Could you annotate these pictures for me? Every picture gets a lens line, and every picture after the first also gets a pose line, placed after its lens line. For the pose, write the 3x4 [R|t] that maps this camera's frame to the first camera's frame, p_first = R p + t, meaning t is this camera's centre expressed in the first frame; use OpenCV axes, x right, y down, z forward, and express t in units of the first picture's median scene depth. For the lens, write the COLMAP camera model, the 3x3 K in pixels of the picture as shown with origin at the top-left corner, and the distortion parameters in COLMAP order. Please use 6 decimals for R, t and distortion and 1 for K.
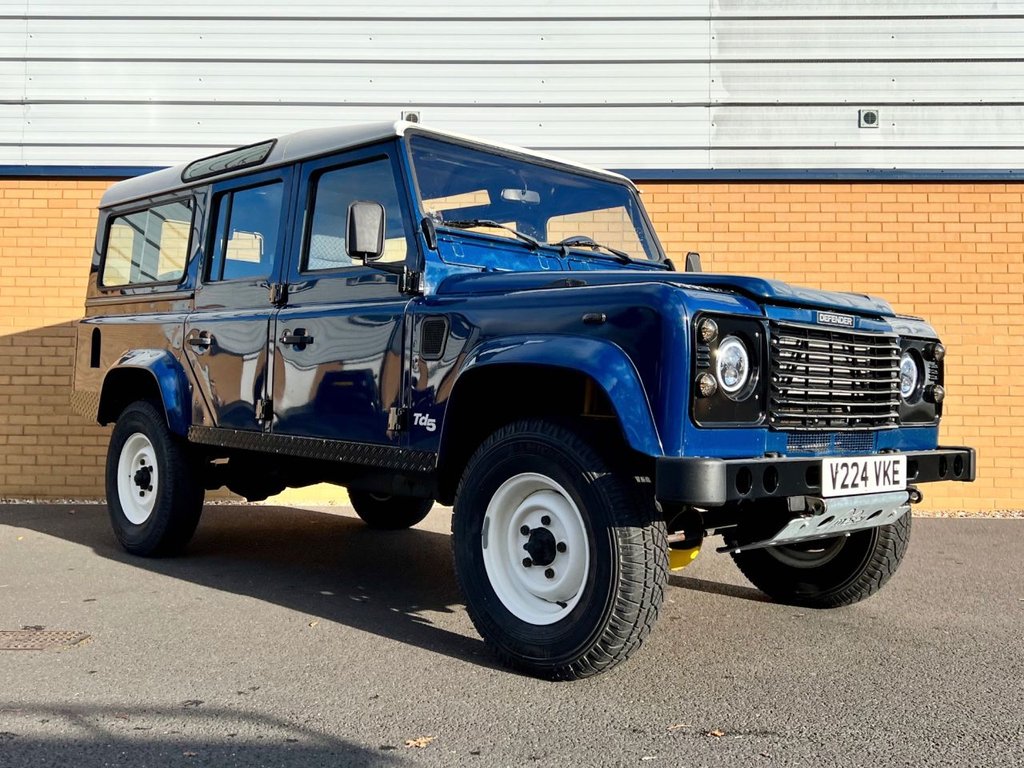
lens RADIAL K [[1024.3, 0, 487.5], [0, 1024.3, 343.3], [0, 0, 1]] dist [0.079875, -0.112658]
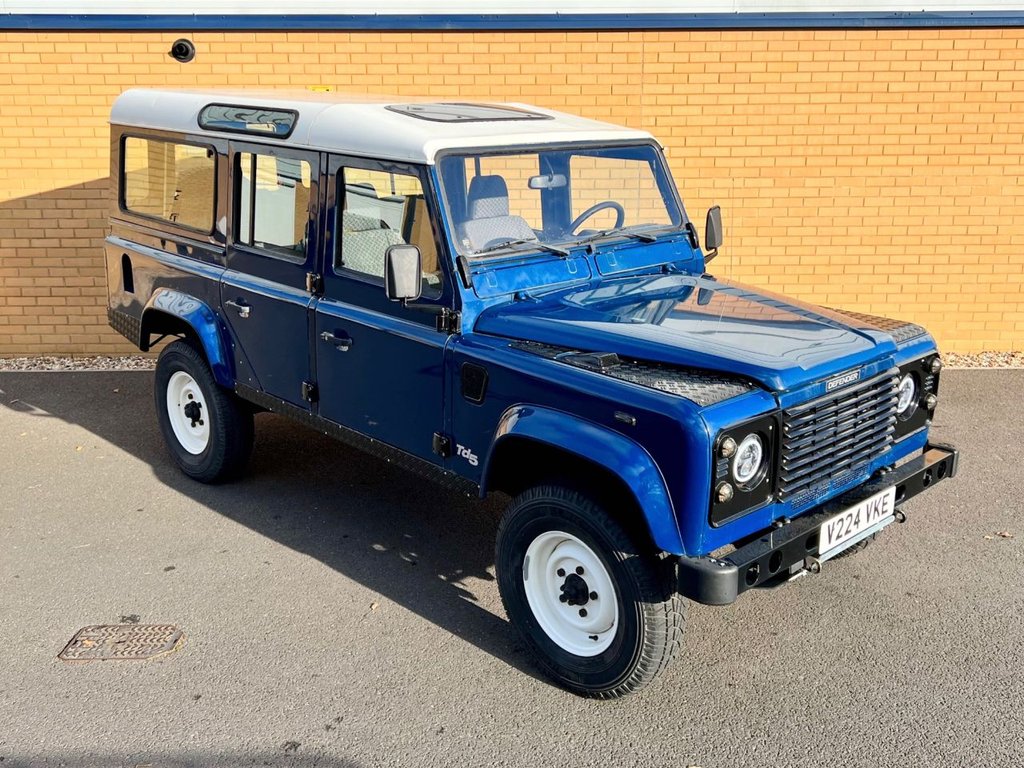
lens RADIAL K [[1040.8, 0, 521.0], [0, 1040.8, 344.5], [0, 0, 1]] dist [0.065231, -0.087133]
pose [[0.999432, -0.022488, 0.025118, -0.025976], [0.014072, 0.955290, 0.295336, -0.329362], [-0.030636, -0.294815, 0.955063, -0.031978]]
